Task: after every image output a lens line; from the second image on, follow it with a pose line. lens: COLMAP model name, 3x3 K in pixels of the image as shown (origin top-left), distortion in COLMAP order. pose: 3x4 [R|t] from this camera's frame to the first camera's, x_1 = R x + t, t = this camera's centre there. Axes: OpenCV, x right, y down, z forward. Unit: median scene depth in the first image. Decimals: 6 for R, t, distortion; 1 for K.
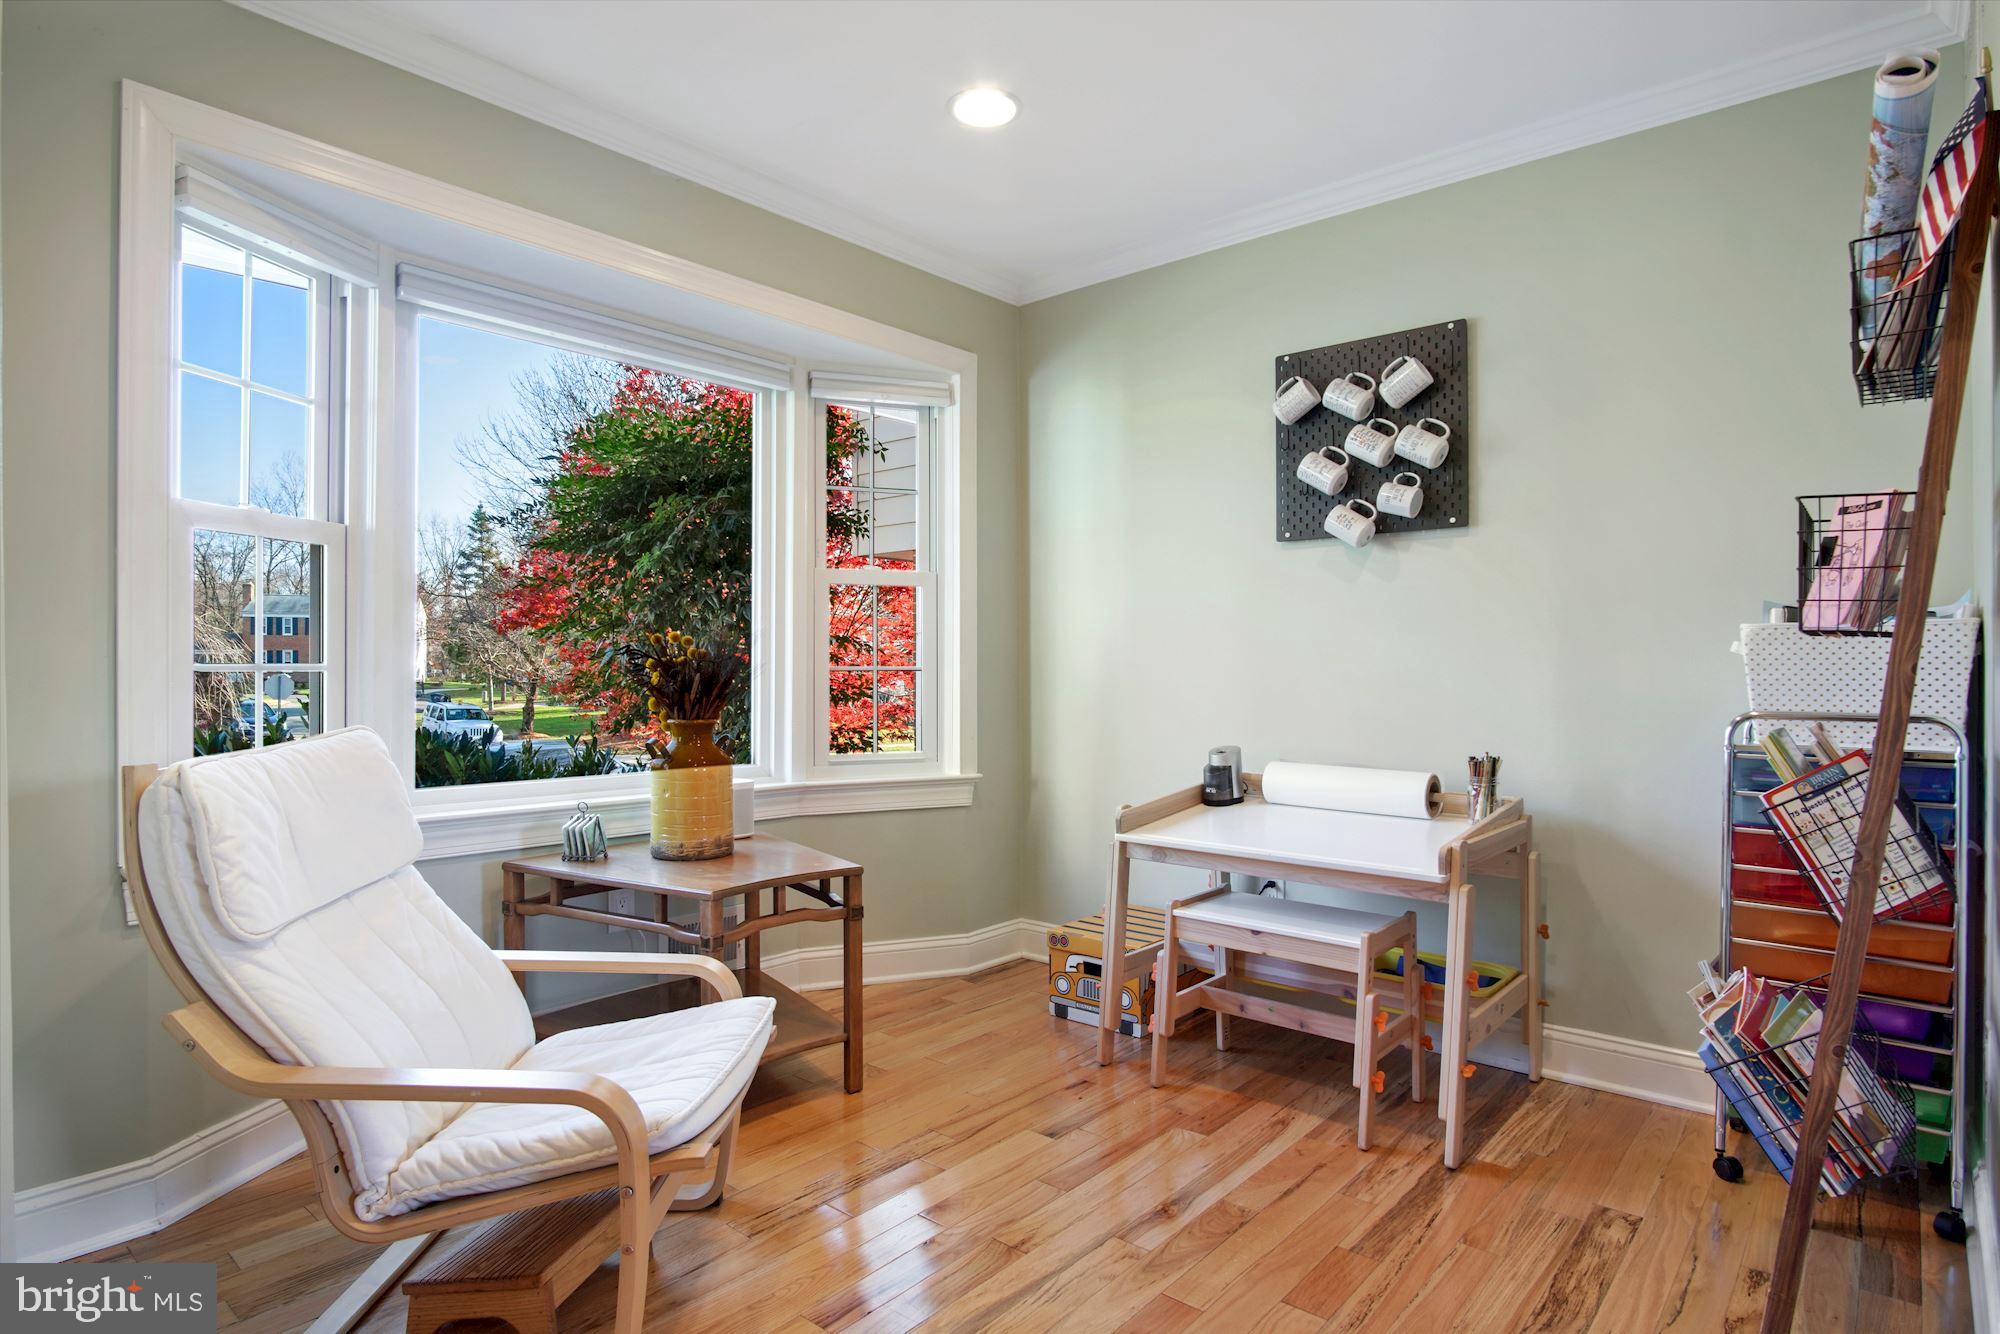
lens RADIAL K [[1079.7, 0, 1000.0], [0, 1079.7, 667.0], [0, 0, 1]] dist [-0.037428, 0.000746]
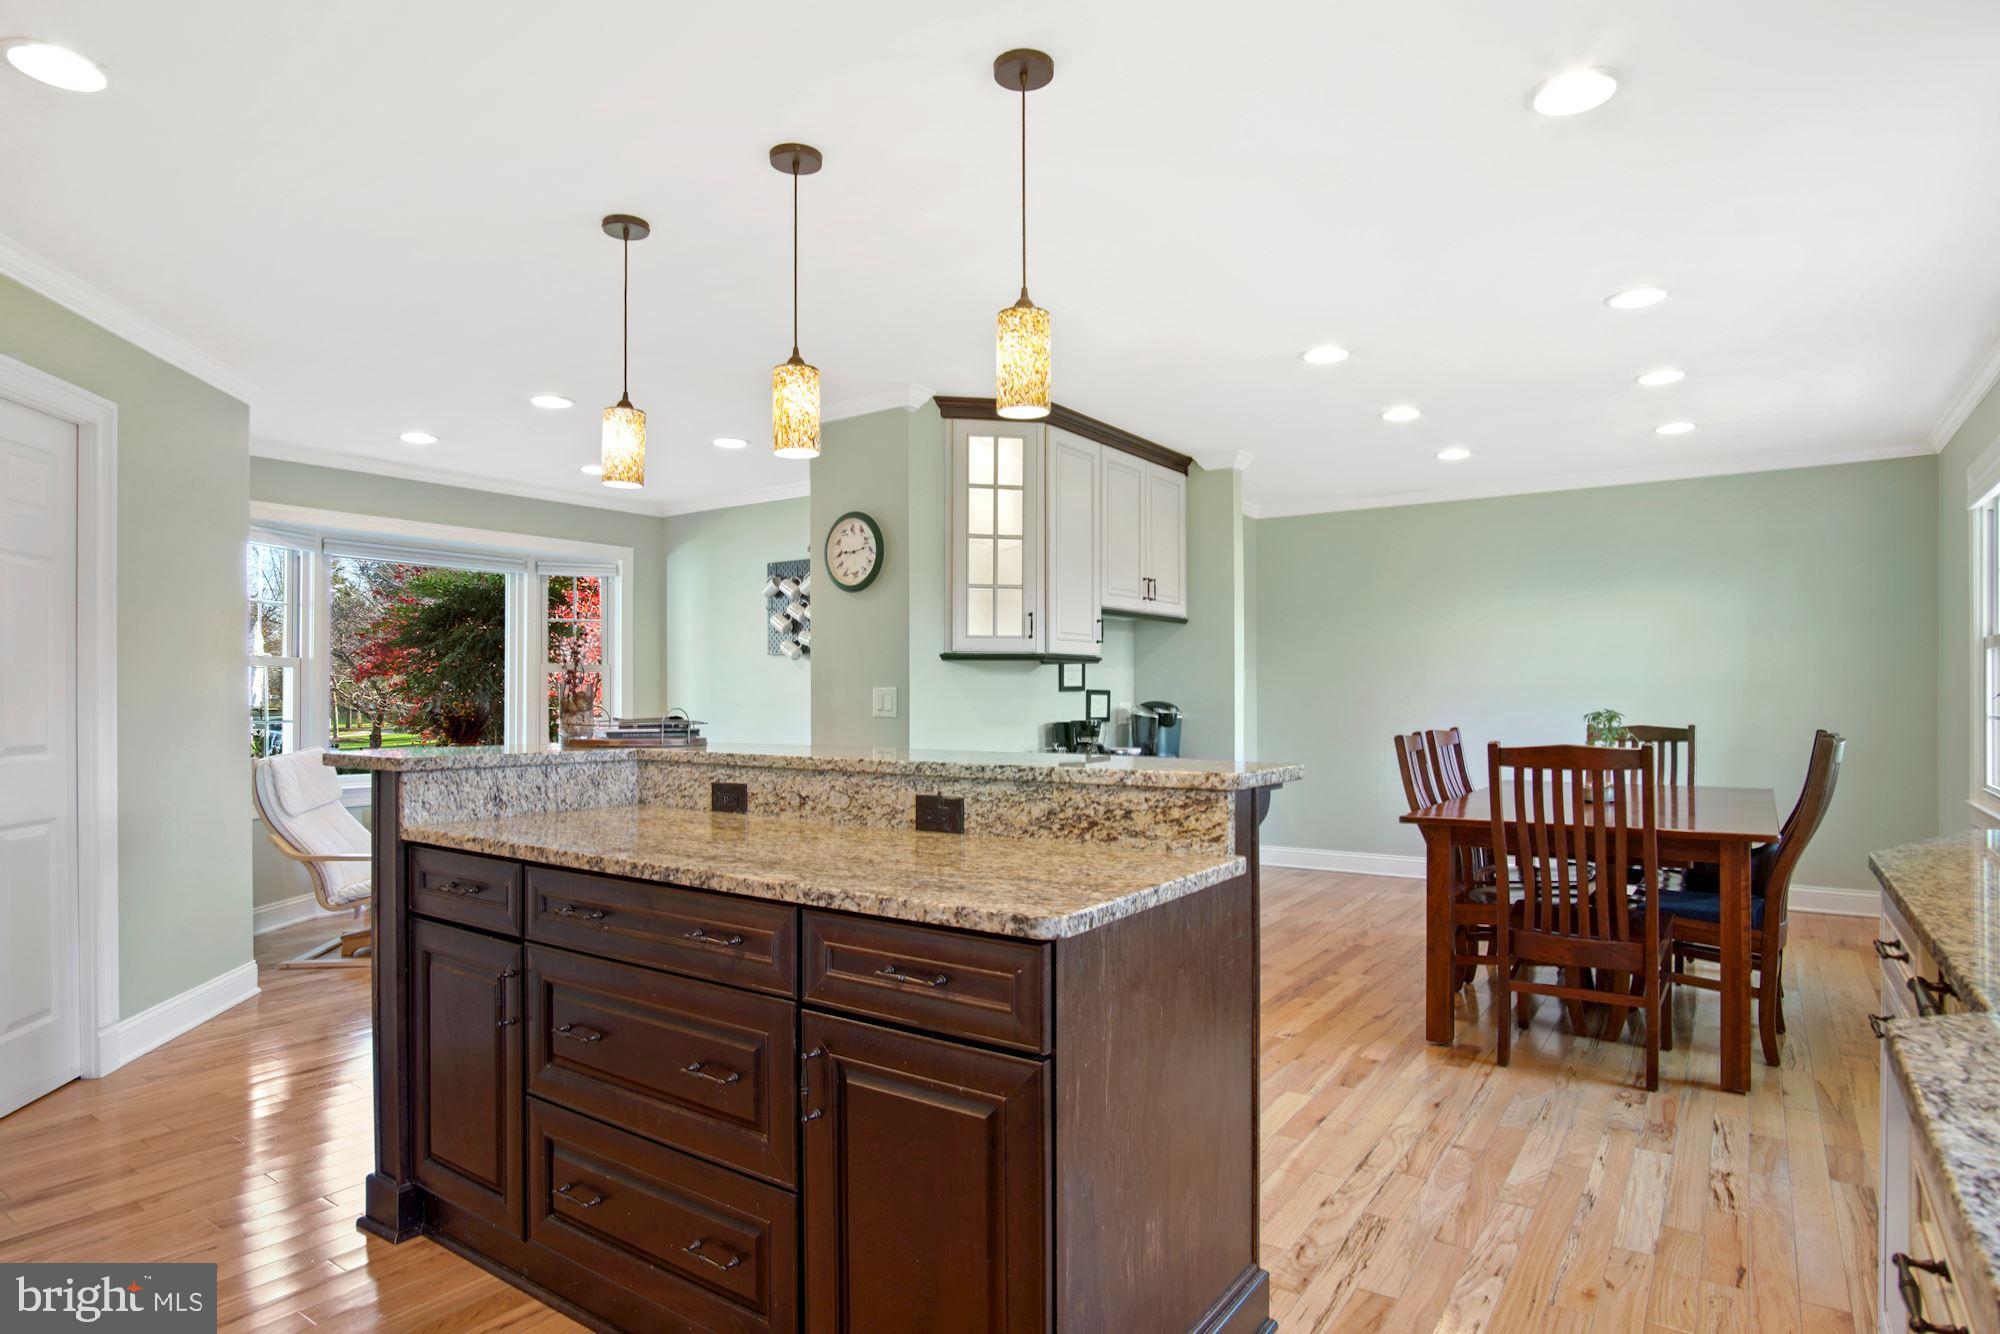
lens RADIAL K [[1079.7, 0, 1000.0], [0, 1079.7, 667.0], [0, 0, 1]] dist [-0.037428, 0.000746]
pose [[0.993107, -0.002427, 0.117187, 0.421814], [0.004784, 0.999792, -0.019836, -0.044943], [-0.117114, 0.020260, 0.992912, -0.999172]]
